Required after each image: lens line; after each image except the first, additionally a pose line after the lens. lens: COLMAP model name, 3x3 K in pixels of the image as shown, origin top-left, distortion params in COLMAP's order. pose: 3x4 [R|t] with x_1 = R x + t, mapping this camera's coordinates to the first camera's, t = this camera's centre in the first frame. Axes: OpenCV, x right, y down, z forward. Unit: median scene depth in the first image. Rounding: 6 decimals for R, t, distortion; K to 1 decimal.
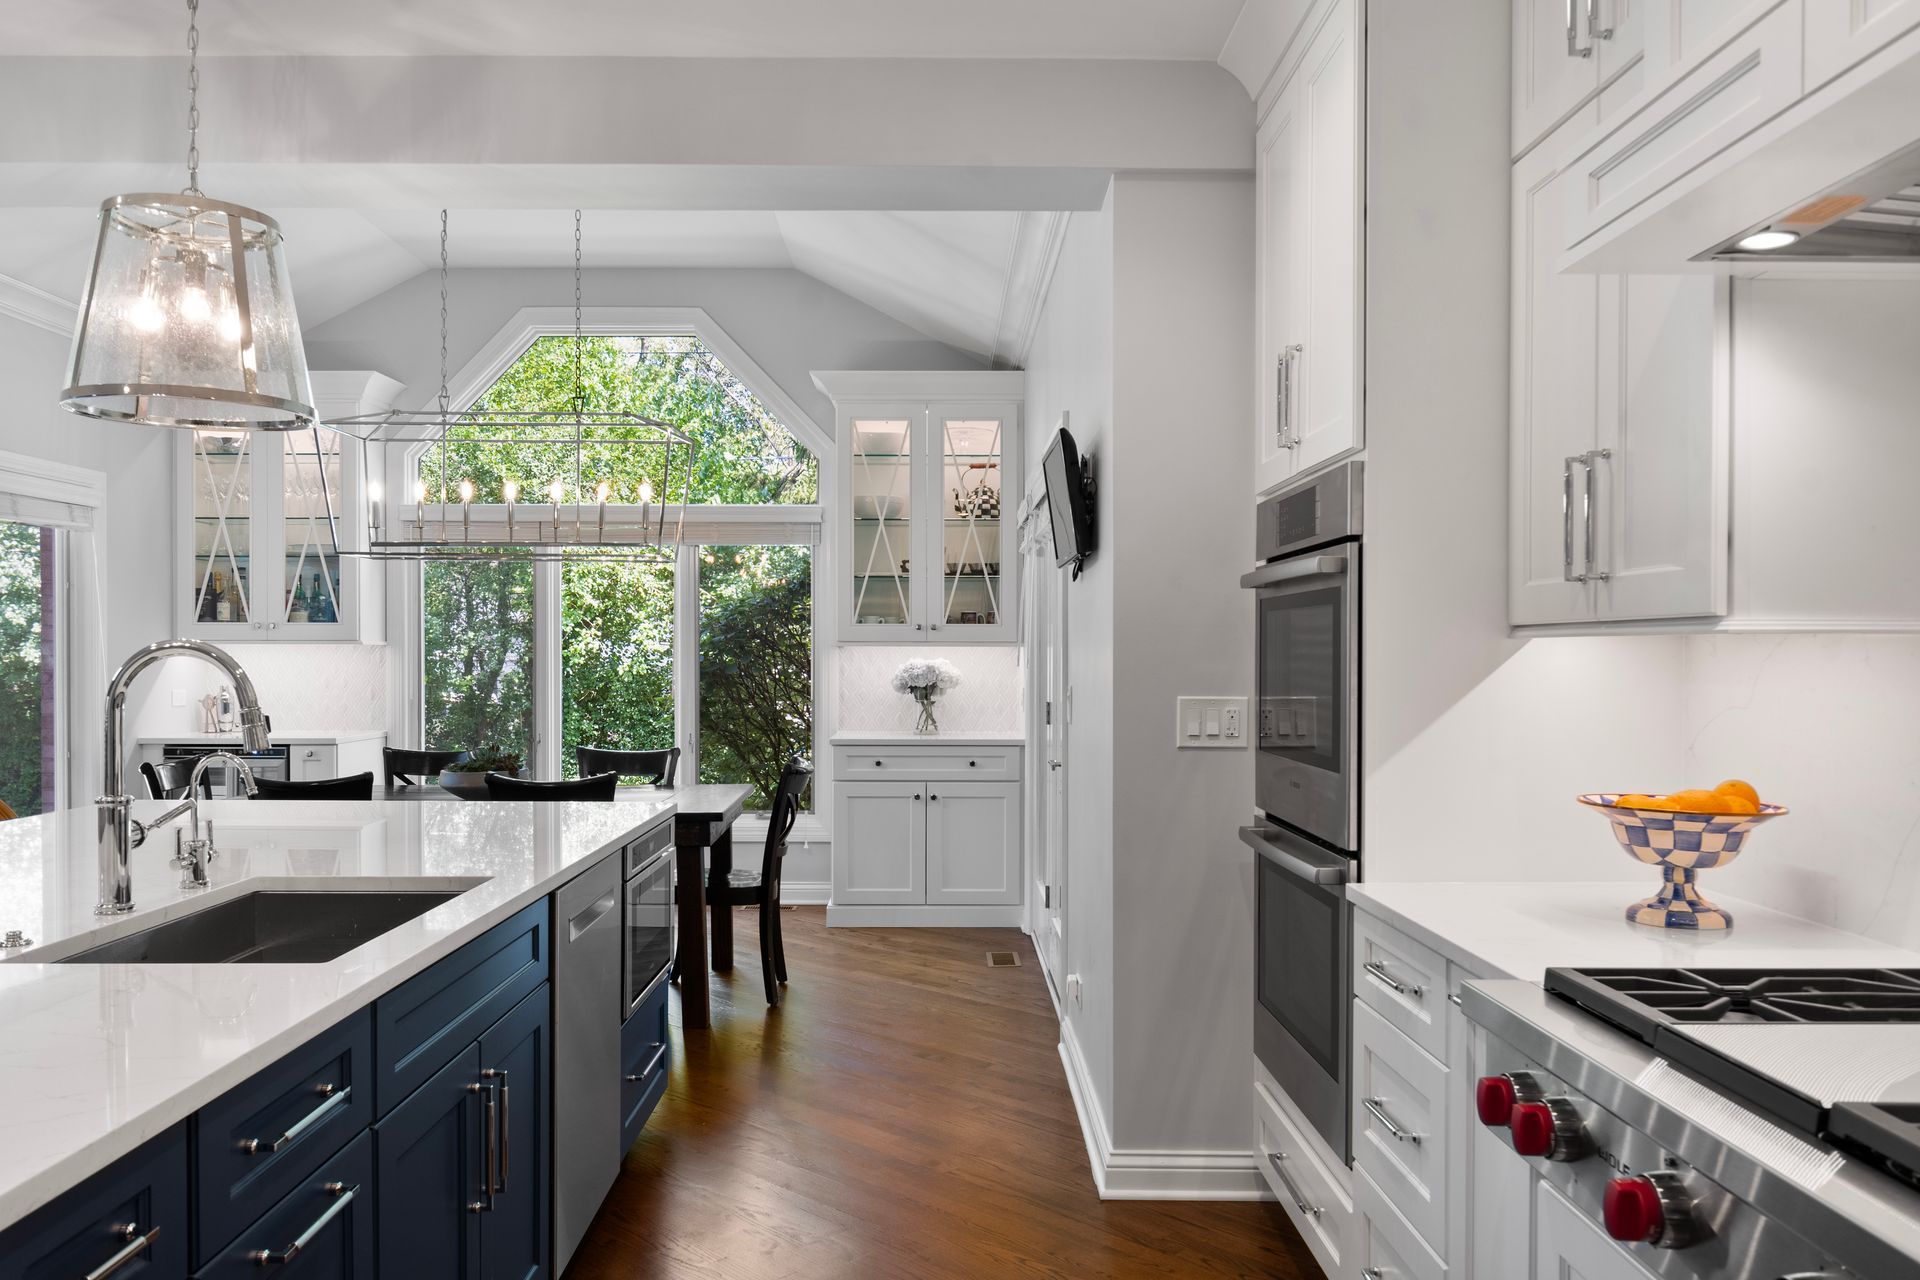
lens RADIAL K [[1421.6, 0, 921.7], [0, 1421.6, 659.3], [0, 0, 1]] dist [-0.007597, -0.002572]
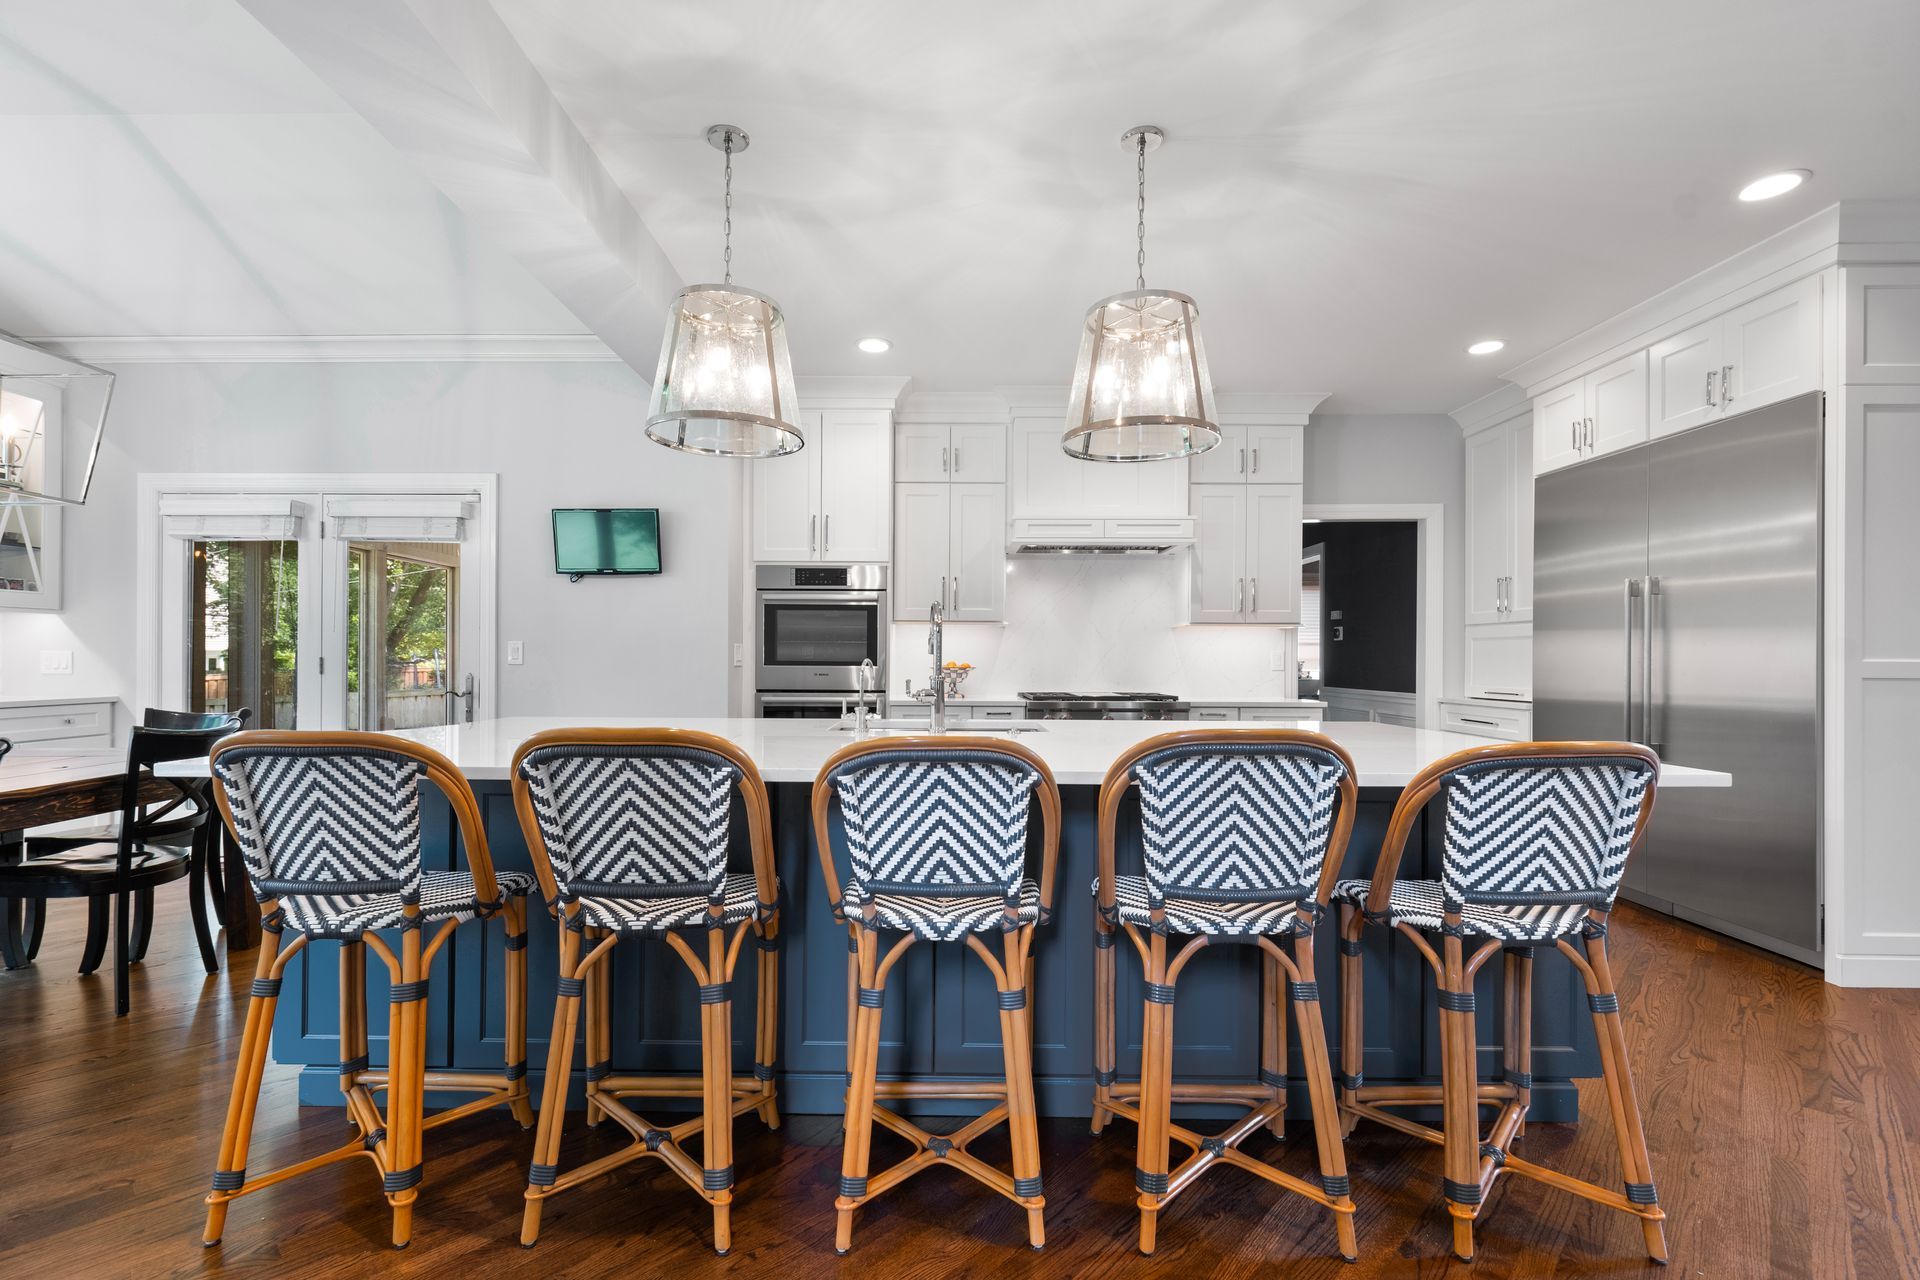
lens RADIAL K [[841.5, 0, 949.5], [0, 841.5, 649.8], [0, 0, 1]] dist [-0.001325, -0.000138]
pose [[0.001719, -0.000504, 0.999998, -0.573189], [-0.002239, 0.999997, 0.000508, 0.016710], [-0.999996, -0.002240, 0.001717, 0.314577]]
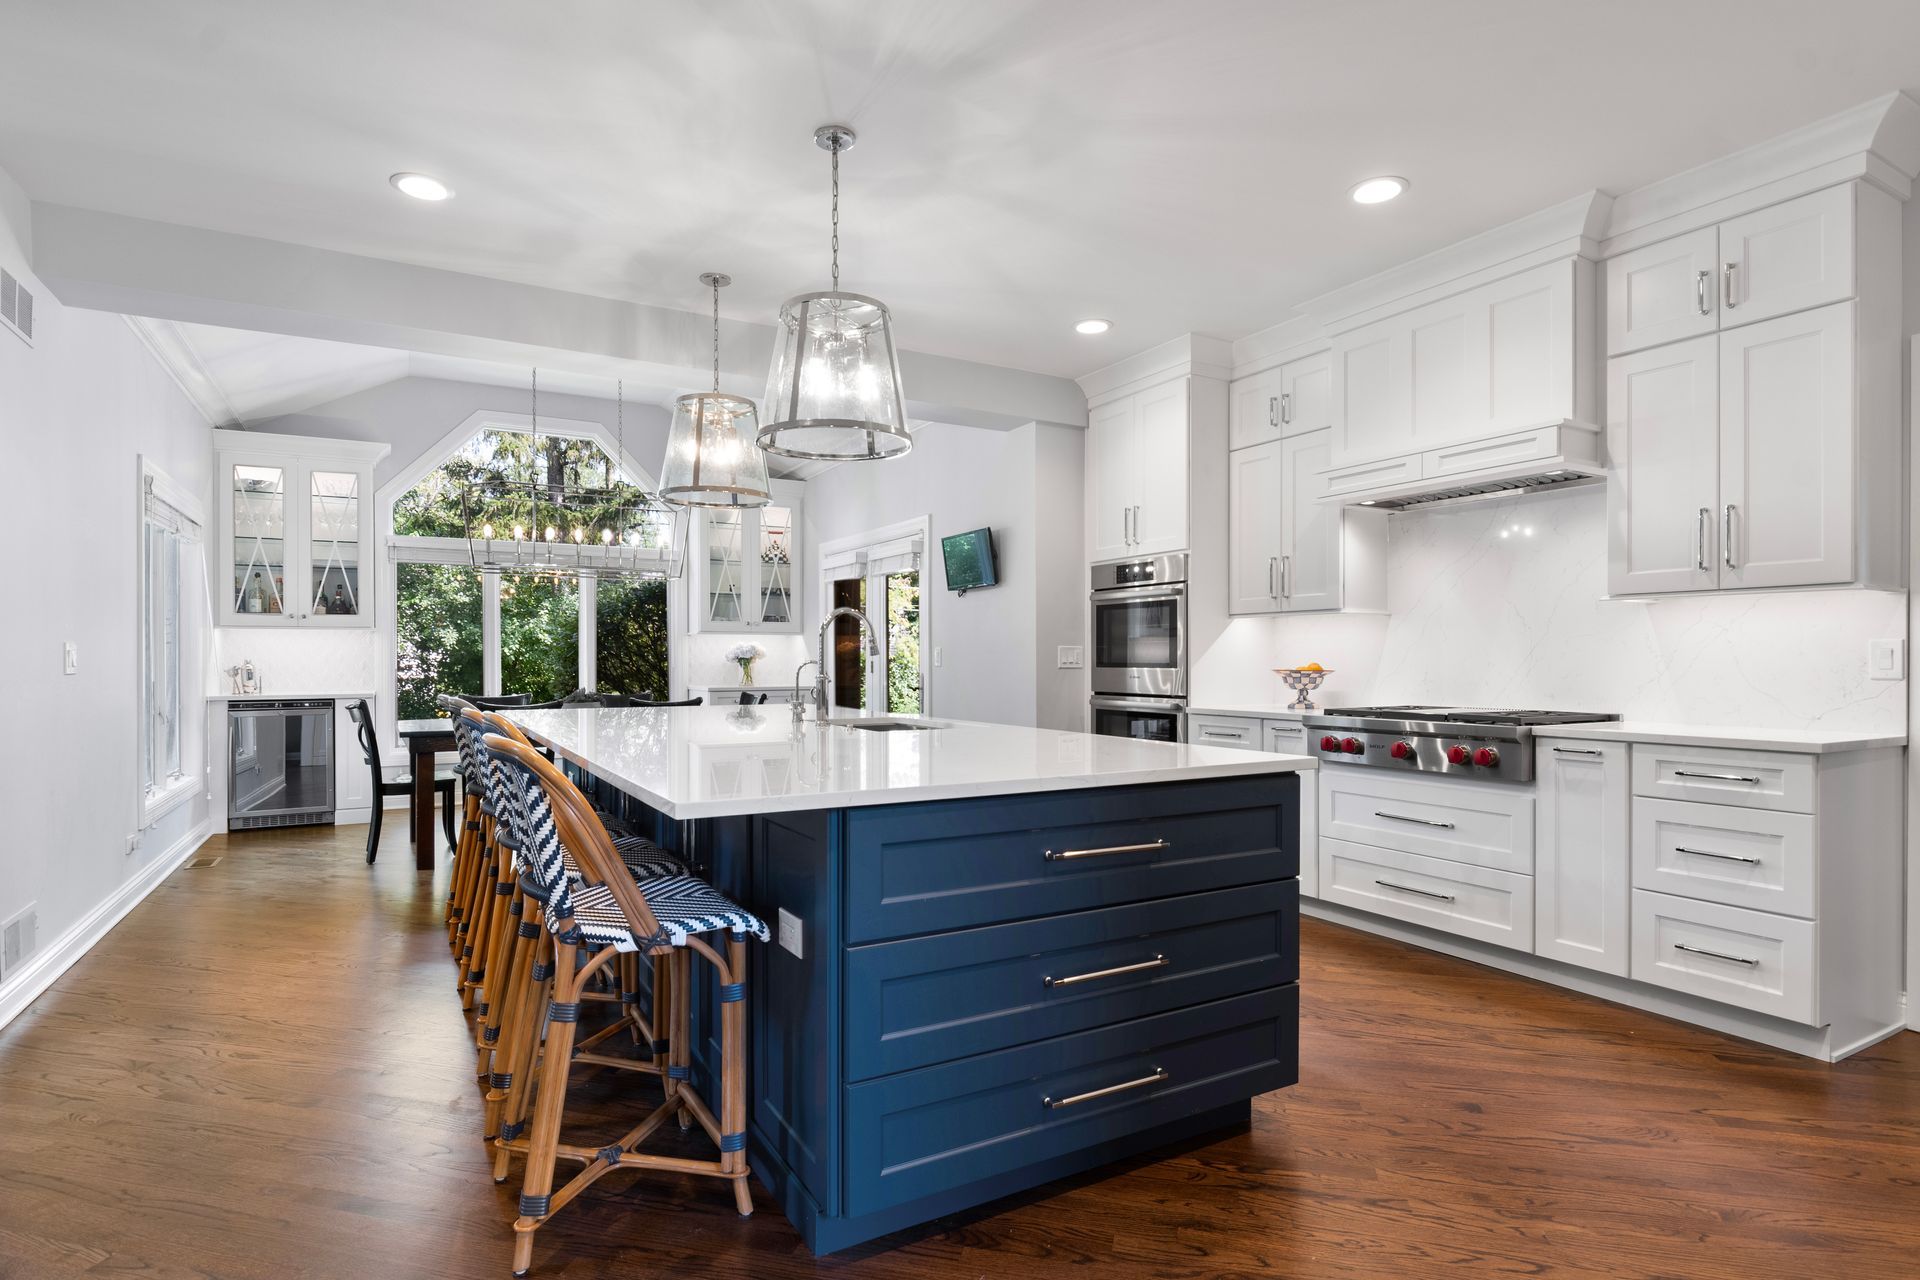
lens RADIAL K [[967.6, 0, 937.4], [0, 967.6, 663.0], [0, 0, 1]] dist [-0.008762, -0.000820]
pose [[0.868243, -0.007262, 0.496086, -0.385431], [0.006512, 0.999974, 0.003241, 0.023339], [-0.496097, 0.000416, 0.868267, -0.144028]]
